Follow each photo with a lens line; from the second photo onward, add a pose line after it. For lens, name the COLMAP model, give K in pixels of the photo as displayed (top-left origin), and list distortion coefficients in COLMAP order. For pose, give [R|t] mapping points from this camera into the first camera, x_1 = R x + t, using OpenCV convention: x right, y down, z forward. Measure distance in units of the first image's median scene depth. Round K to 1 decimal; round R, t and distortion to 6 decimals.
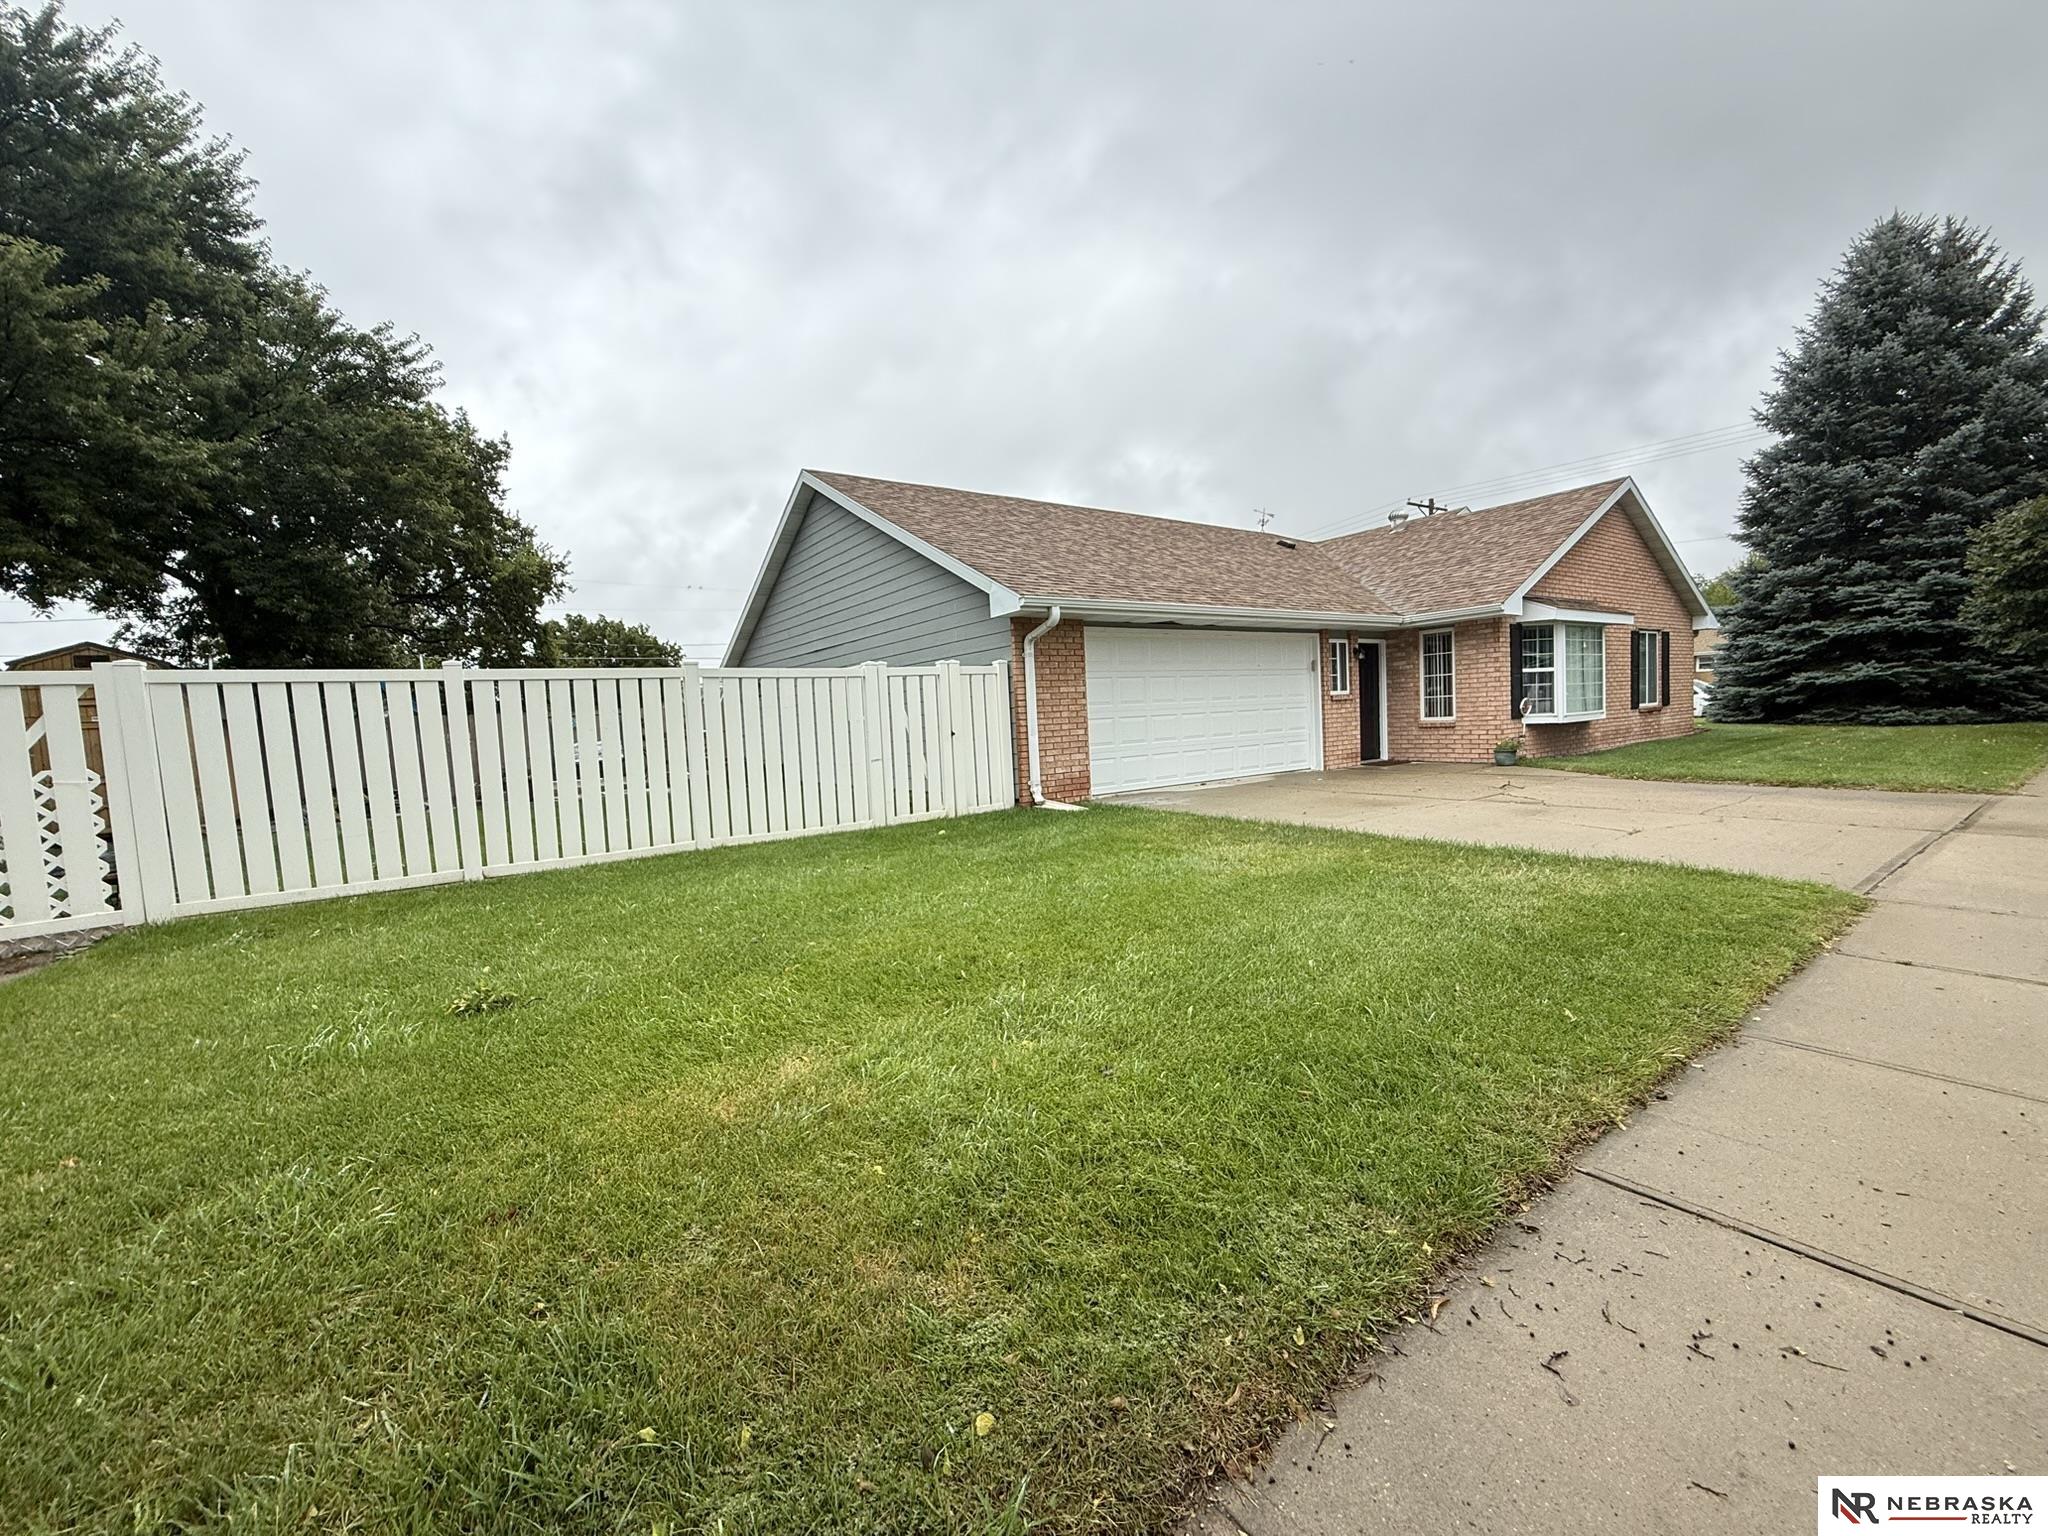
lens RADIAL K [[815.5, 0, 1036.9], [0, 815.5, 760.2], [0, 0, 1]] dist [-0.000750, 0.000913]
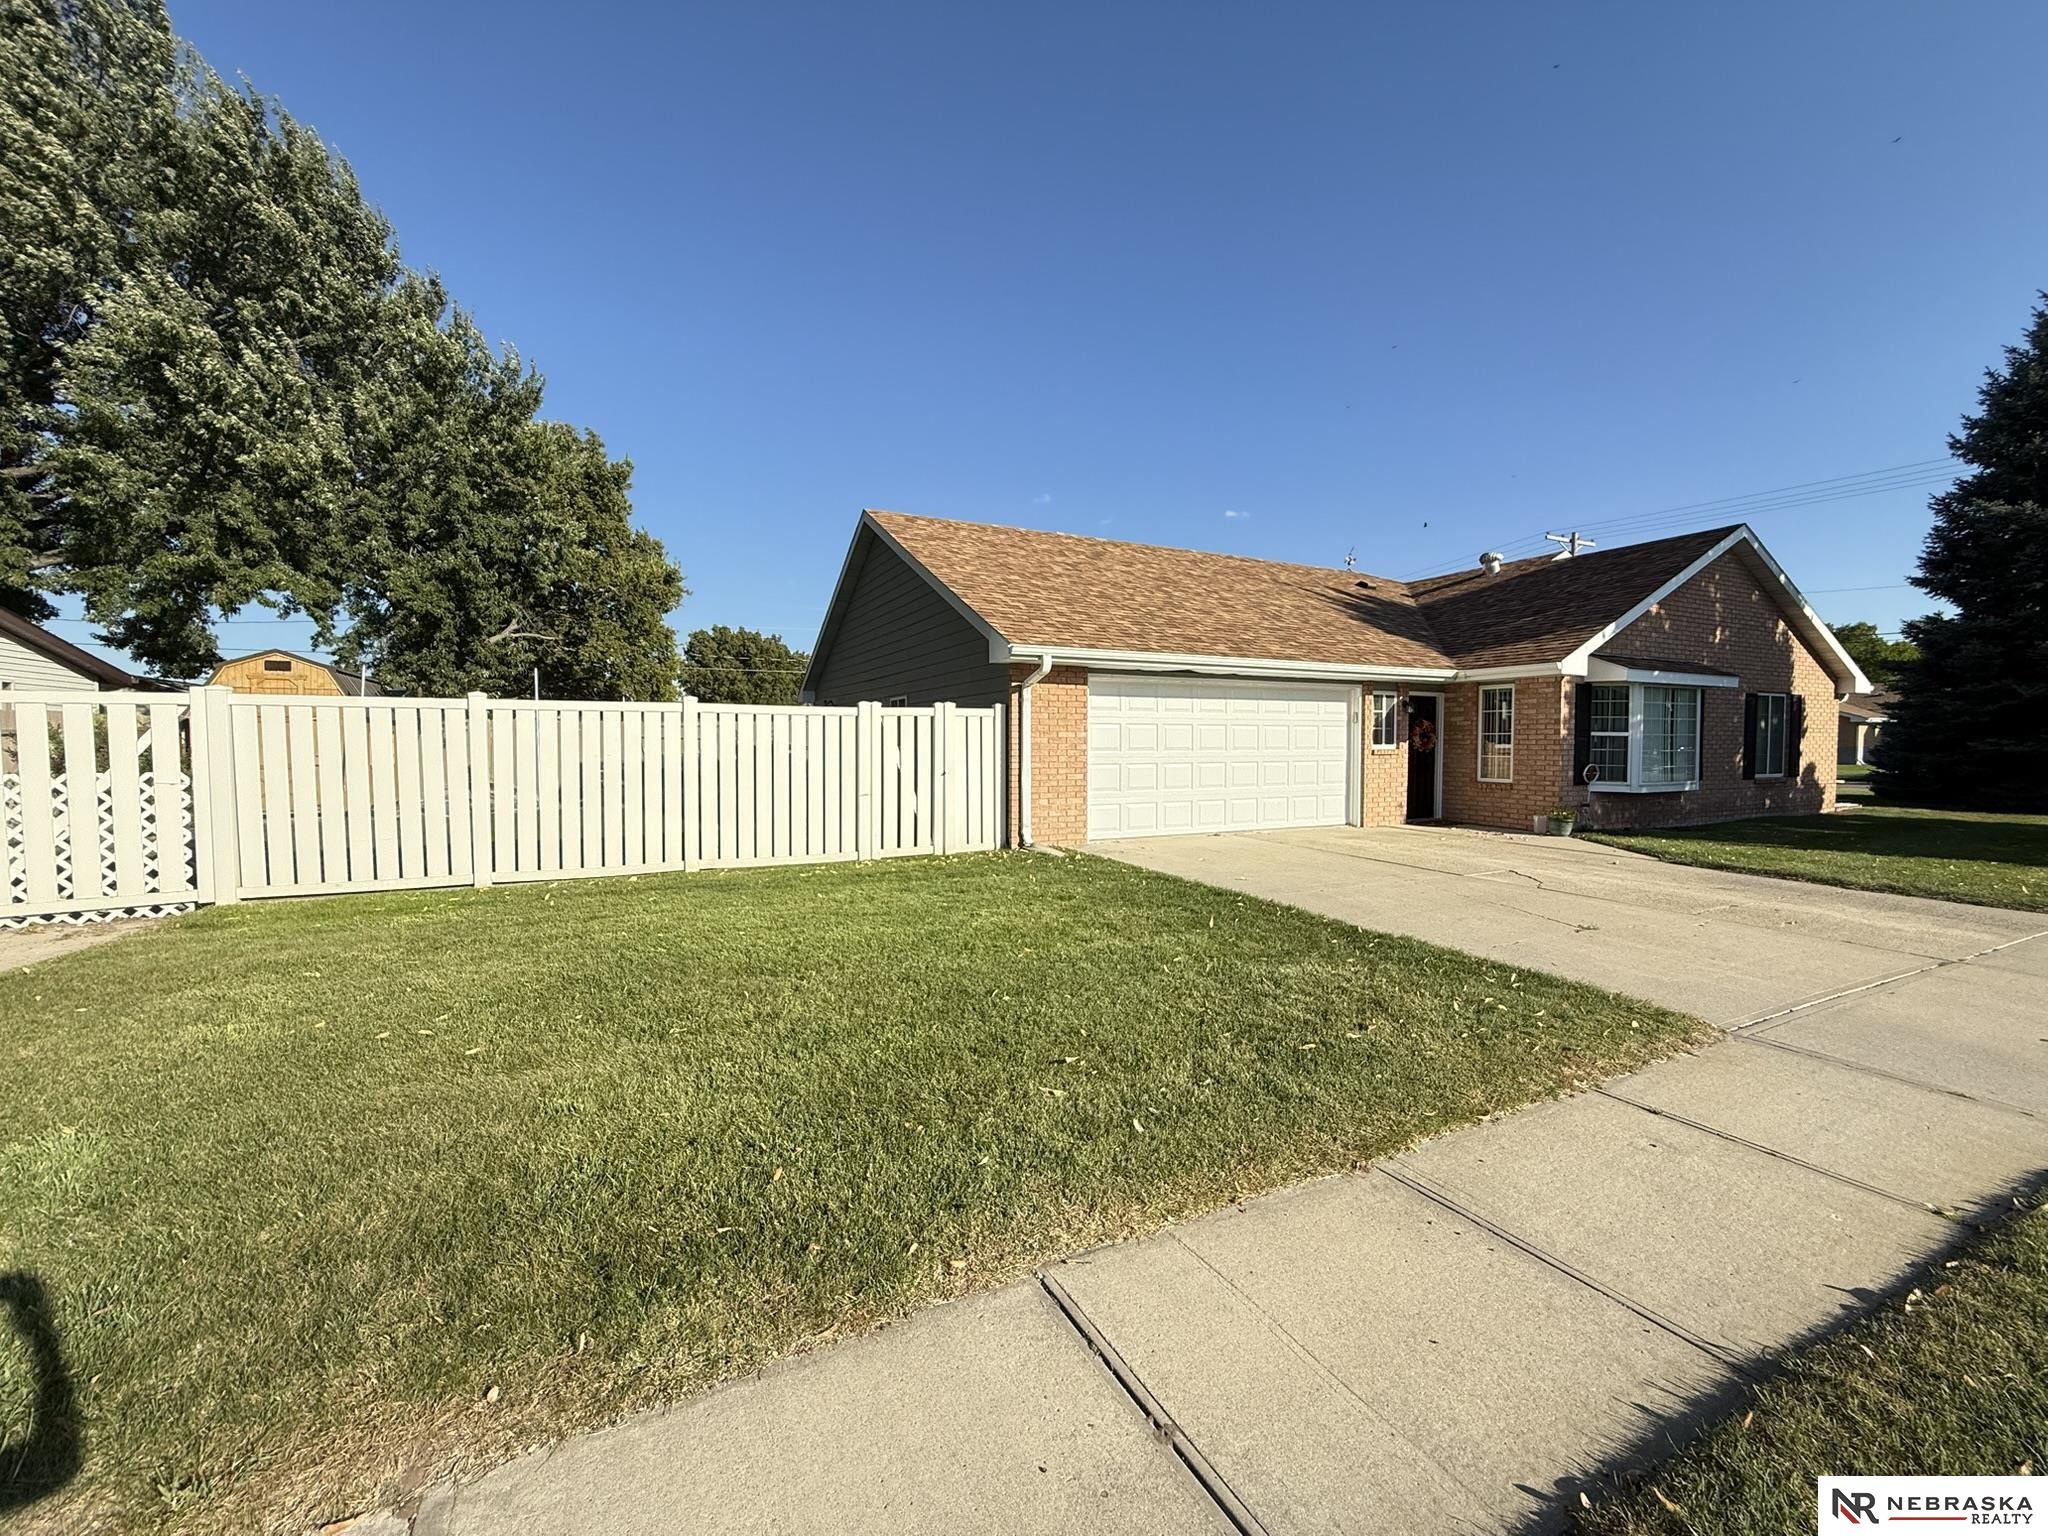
lens RADIAL K [[815.5, 0, 1035.8], [0, 815.5, 761.2], [0, 0, 1]] dist [-0.000750, 0.000913]
pose [[0.986135, 0.056108, -0.156171, 0.111828], [-0.059676, 0.998051, -0.018251, -0.022830], [0.154843, 0.027317, 0.987561, -0.006386]]
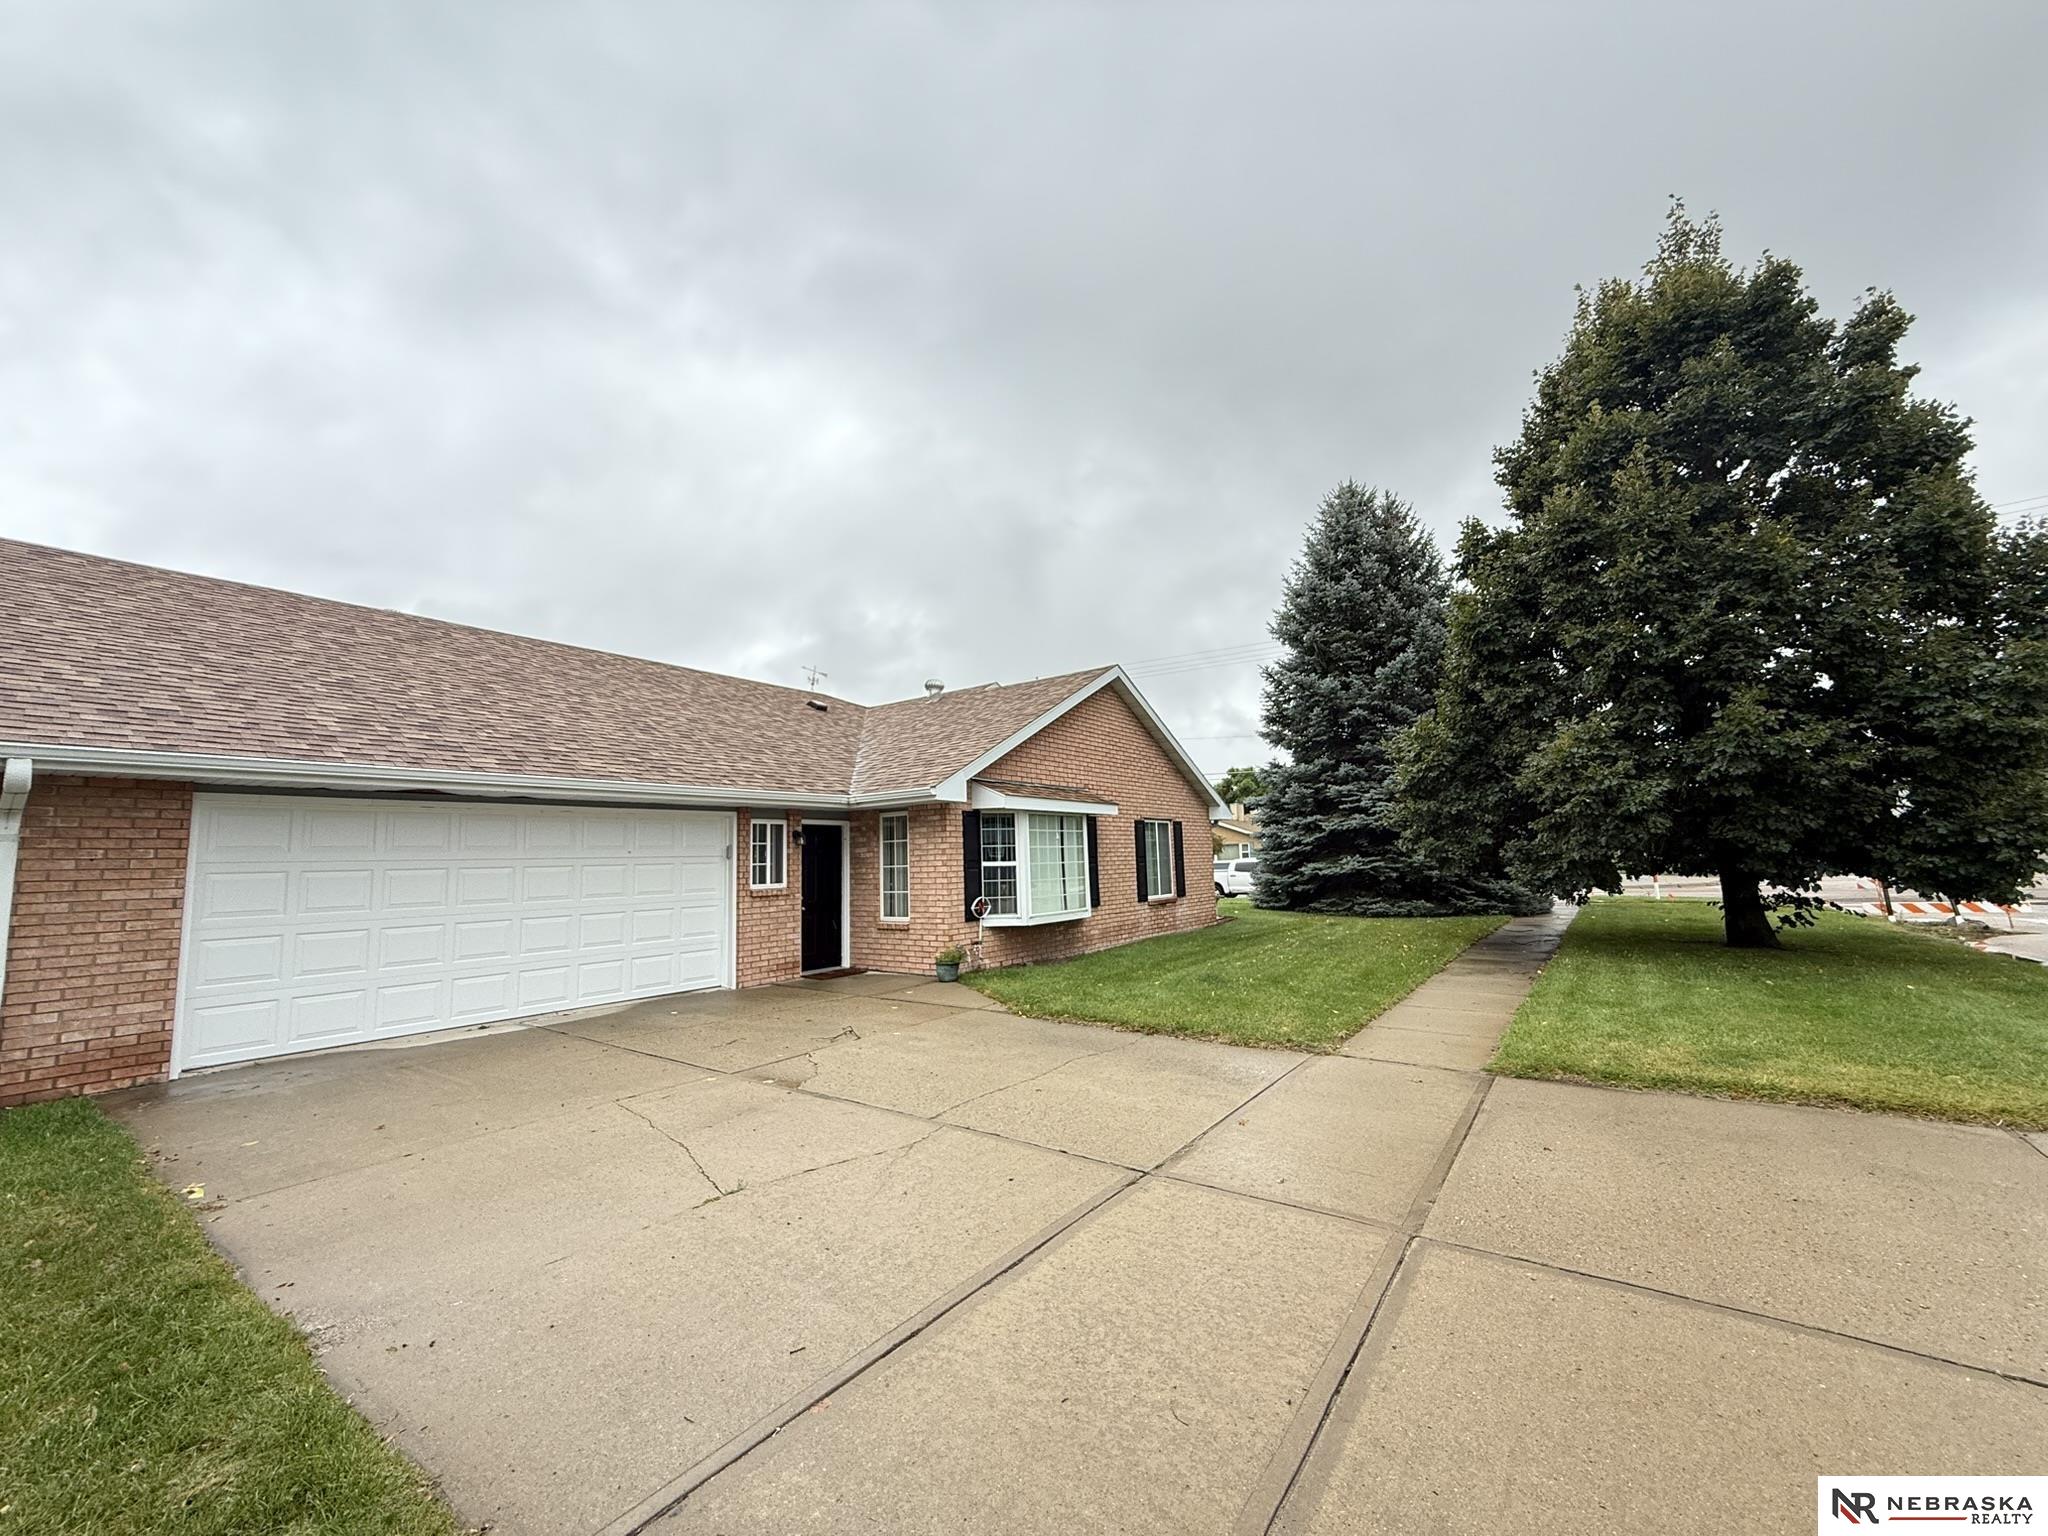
lens RADIAL K [[815.5, 0, 1017.3], [0, 815.5, 765.4], [0, 0, 1]] dist [-0.000750, 0.000913]
pose [[0.948771, 0.059445, 0.310321, 0.326694], [-0.001085, 0.982750, -0.184936, -0.048796], [-0.315961, 0.175126, 0.932470, 0.150429]]
